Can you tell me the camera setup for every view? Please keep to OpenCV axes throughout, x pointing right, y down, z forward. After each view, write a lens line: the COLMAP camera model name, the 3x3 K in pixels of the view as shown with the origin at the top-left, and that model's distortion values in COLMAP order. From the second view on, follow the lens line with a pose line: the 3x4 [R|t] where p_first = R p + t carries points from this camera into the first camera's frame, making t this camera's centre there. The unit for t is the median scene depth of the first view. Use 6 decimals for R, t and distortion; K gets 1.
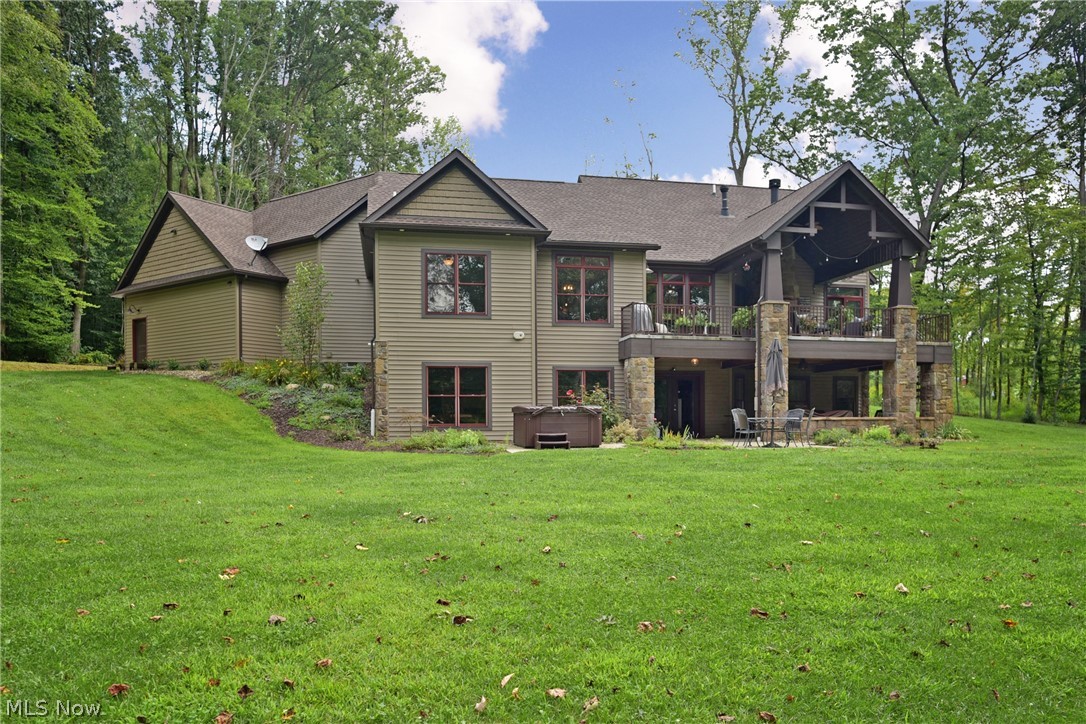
lens RADIAL K [[749.5, 0, 543.1], [0, 749.5, 444.8], [0, 0, 1]] dist [-0.035909, 0.000837]
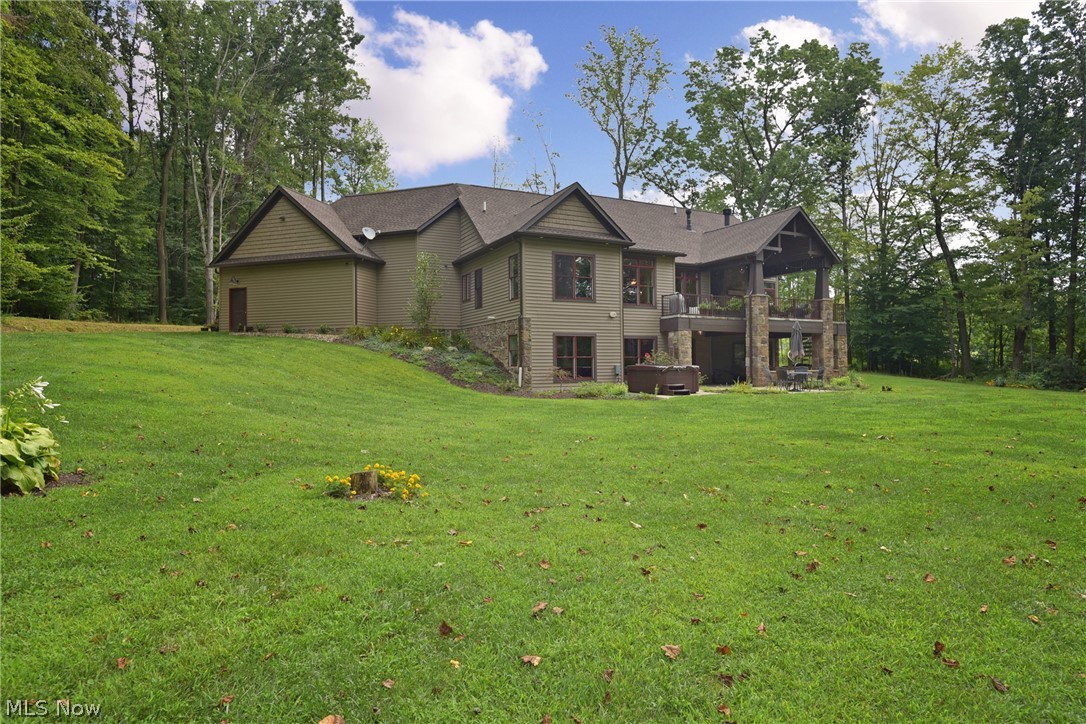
lens RADIAL K [[617.7, 0, 543.0], [0, 617.7, 362.0], [0, 0, 1]] dist [-0.041526, 0.000285]
pose [[0.963922, -0.001783, 0.266180, -0.438521], [0.012599, 0.999162, -0.038934, -0.011786], [-0.265887, 0.040883, 0.963137, -0.079505]]
